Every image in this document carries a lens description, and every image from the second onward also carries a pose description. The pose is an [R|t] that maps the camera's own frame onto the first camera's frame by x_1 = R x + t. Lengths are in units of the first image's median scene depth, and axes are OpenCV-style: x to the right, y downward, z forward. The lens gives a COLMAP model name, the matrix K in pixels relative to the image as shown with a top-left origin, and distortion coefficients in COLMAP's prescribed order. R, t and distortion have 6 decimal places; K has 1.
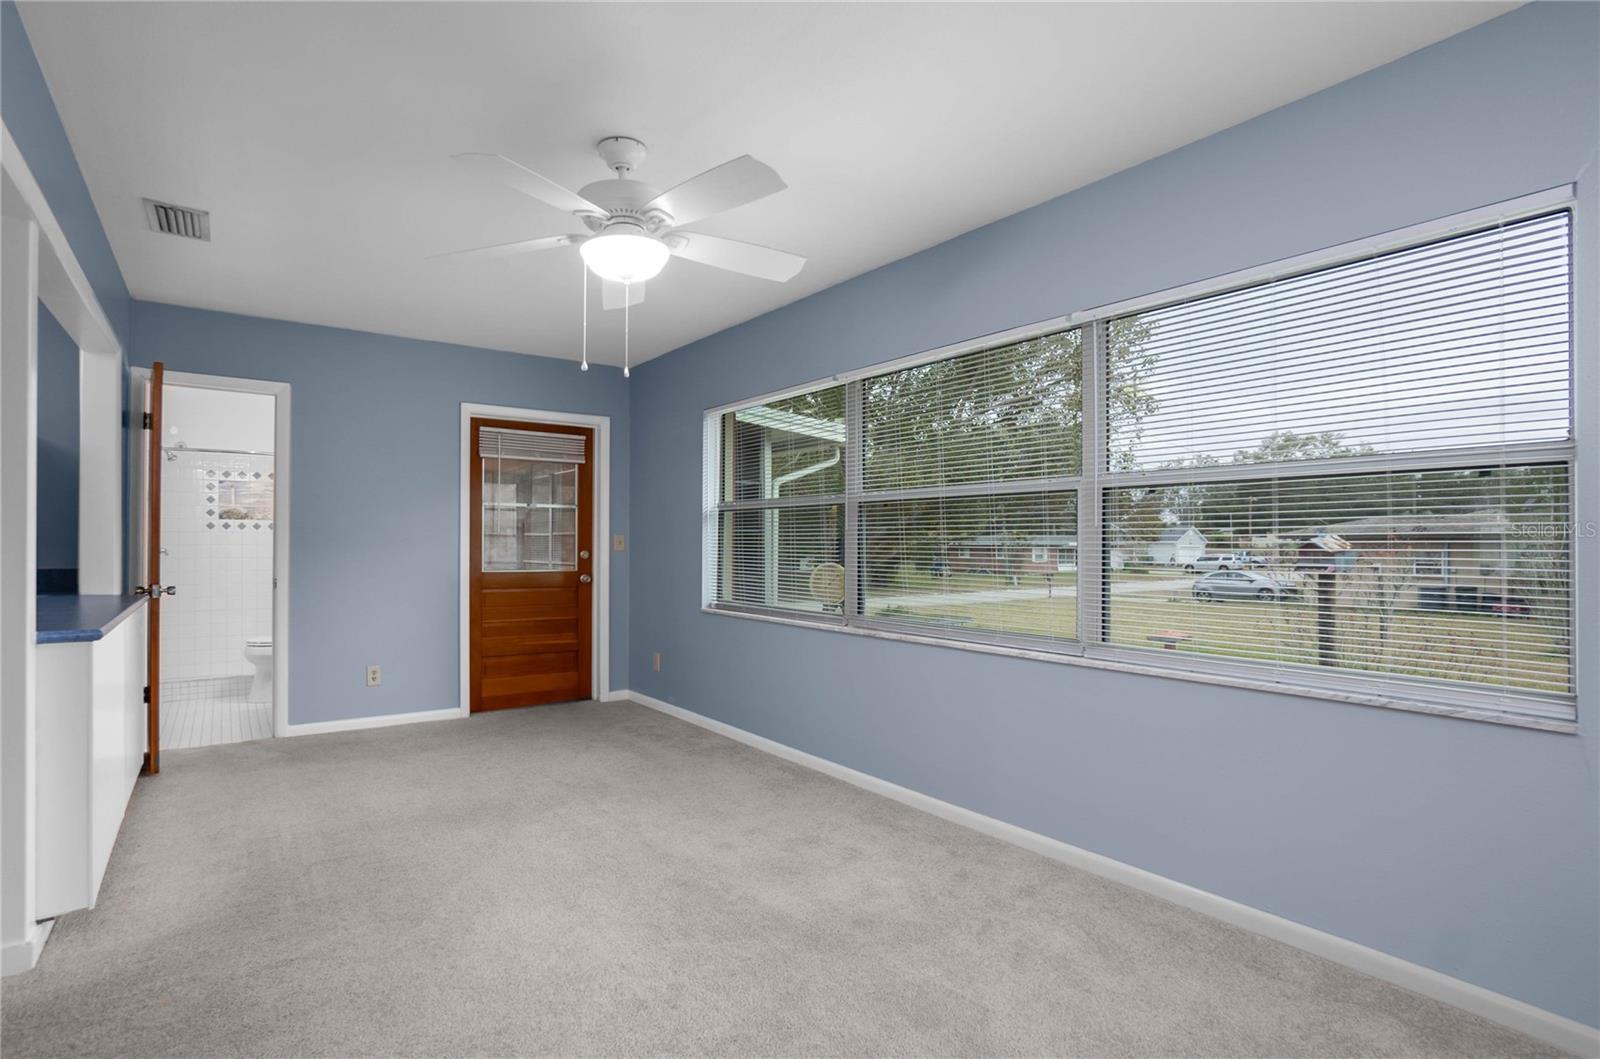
lens RADIAL K [[800.3, 0, 800.0], [0, 800.3, 529.5], [0, 0, 1]] dist [-0.001580, -0.000067]
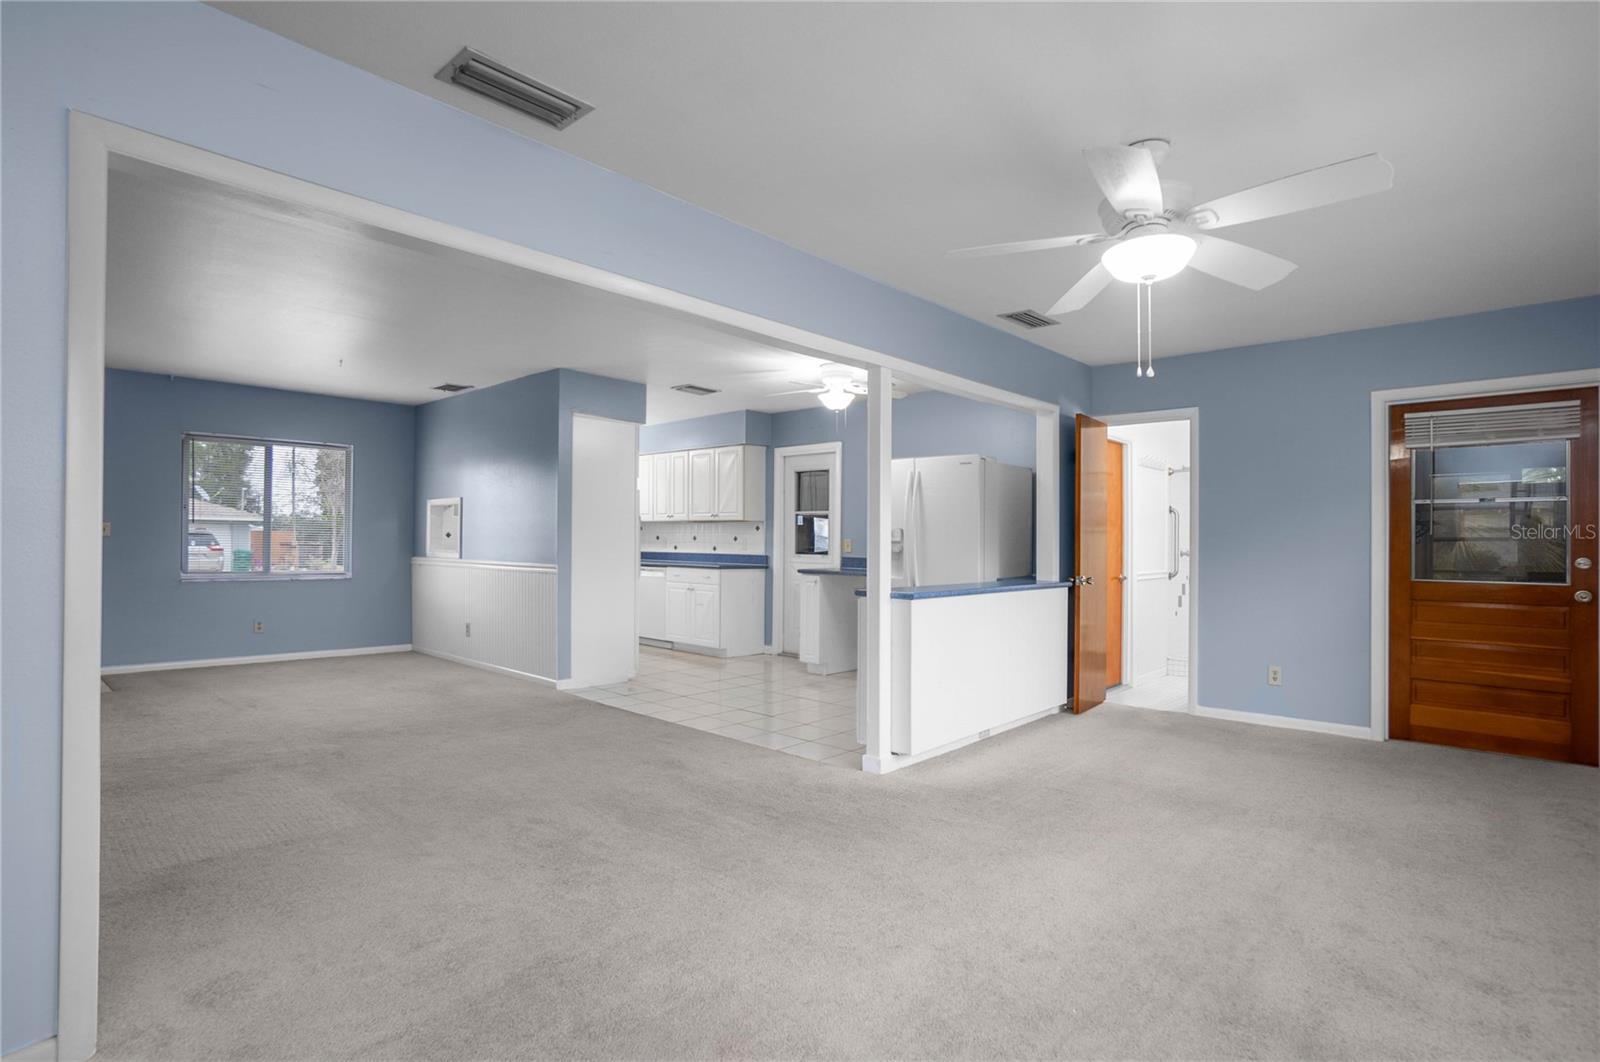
lens RADIAL K [[800.3, 0, 800.0], [0, 800.3, 531.0], [0, 0, 1]] dist [-0.001580, -0.000067]
pose [[0.227269, -0.017035, -0.973683, 0.363892], [0.010515, 0.999832, -0.015038, 0.007094], [0.973775, -0.006821, 0.227410, 0.191252]]
